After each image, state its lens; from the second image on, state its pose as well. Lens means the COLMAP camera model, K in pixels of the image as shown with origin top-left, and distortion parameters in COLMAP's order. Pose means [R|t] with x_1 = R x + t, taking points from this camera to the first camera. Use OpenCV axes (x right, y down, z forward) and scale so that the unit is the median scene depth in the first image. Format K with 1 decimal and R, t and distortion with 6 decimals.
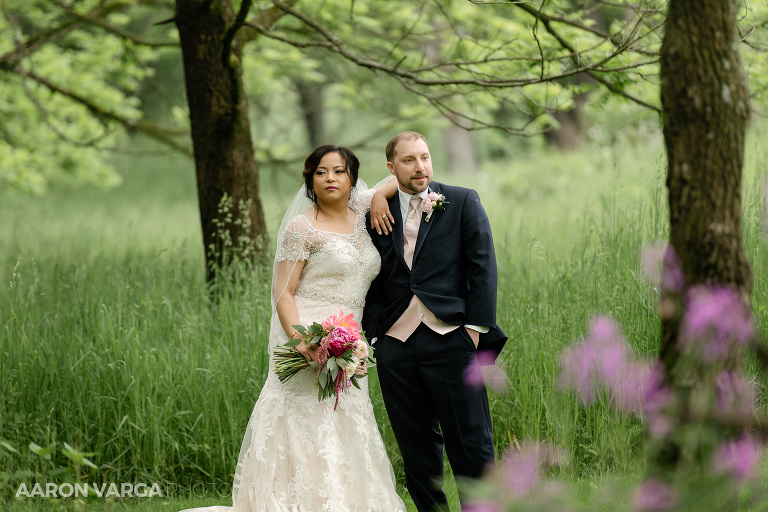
lens RADIAL K [[3118.7, 0, 384.0], [0, 3118.7, 256.0], [0, 0, 1]] dist [0.094916, 1.100109]
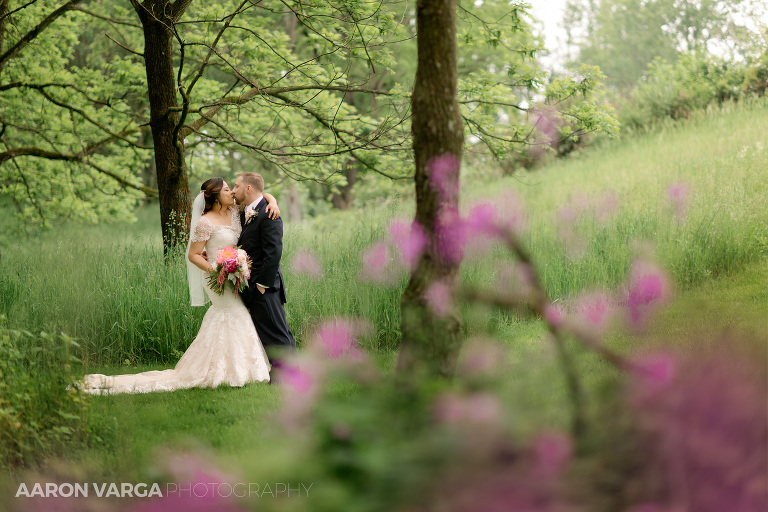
lens RADIAL K [[1881.1, 0, 384.0], [0, 1881.1, 256.0], [0, 0, 1]] dist [0.022434, -0.294865]
pose [[0.997174, 0.012555, 0.074076, -0.005852], [-0.013992, 0.999723, 0.018912, -0.015280], [-0.073818, -0.019895, 0.997073, -0.185549]]
